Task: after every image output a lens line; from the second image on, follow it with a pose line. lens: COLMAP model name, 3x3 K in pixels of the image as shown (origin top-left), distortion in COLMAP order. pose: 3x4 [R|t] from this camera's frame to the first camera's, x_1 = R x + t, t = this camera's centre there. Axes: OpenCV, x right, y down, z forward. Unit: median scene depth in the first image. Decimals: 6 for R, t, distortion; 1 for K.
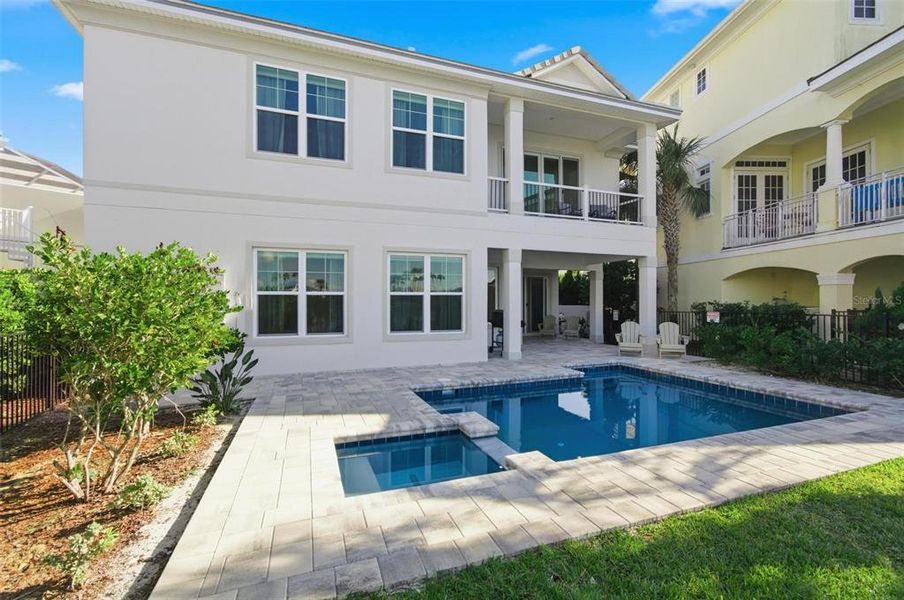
lens RADIAL K [[396.8, 0, 451.4], [0, 396.8, 298.5], [0, 0, 1]] dist [0.000300, 0.003136]
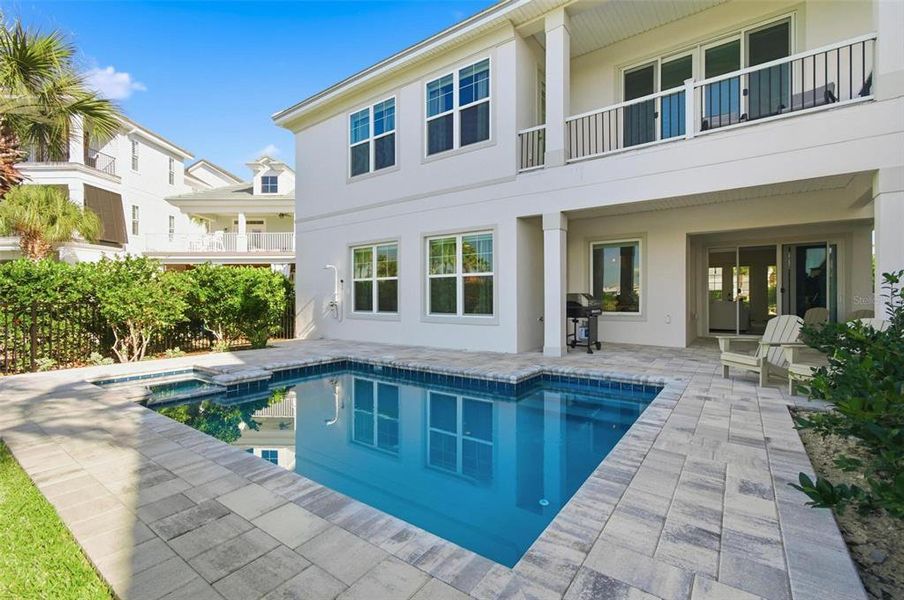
lens RADIAL K [[396.8, 0, 448.2], [0, 396.8, 296.4], [0, 0, 1]] dist [0.000300, 0.003136]
pose [[0.552382, -0.001002, -0.833591, 0.753334], [0.005926, 0.999979, 0.002725, 0.036561], [0.833570, -0.006445, 0.552376, 0.453296]]
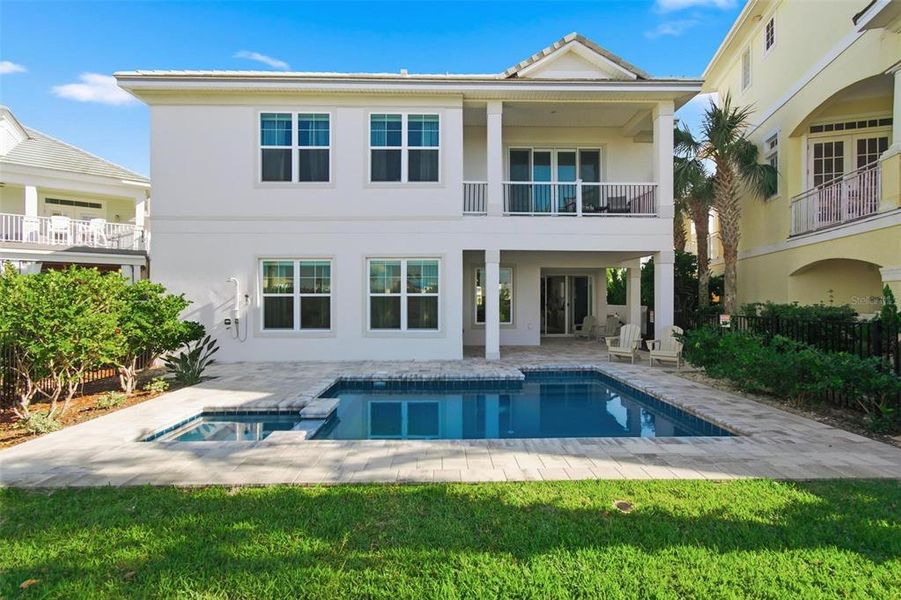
lens RADIAL K [[395.5, 0, 451.6], [0, 395.5, 297.9], [0, 0, 1]] dist [0.000300, 0.003136]
pose [[0.945838, -0.000548, -0.324639, 0.428343], [0.001876, 0.999991, 0.003778, -0.007420], [0.324634, -0.004182, 0.945830, 0.009993]]
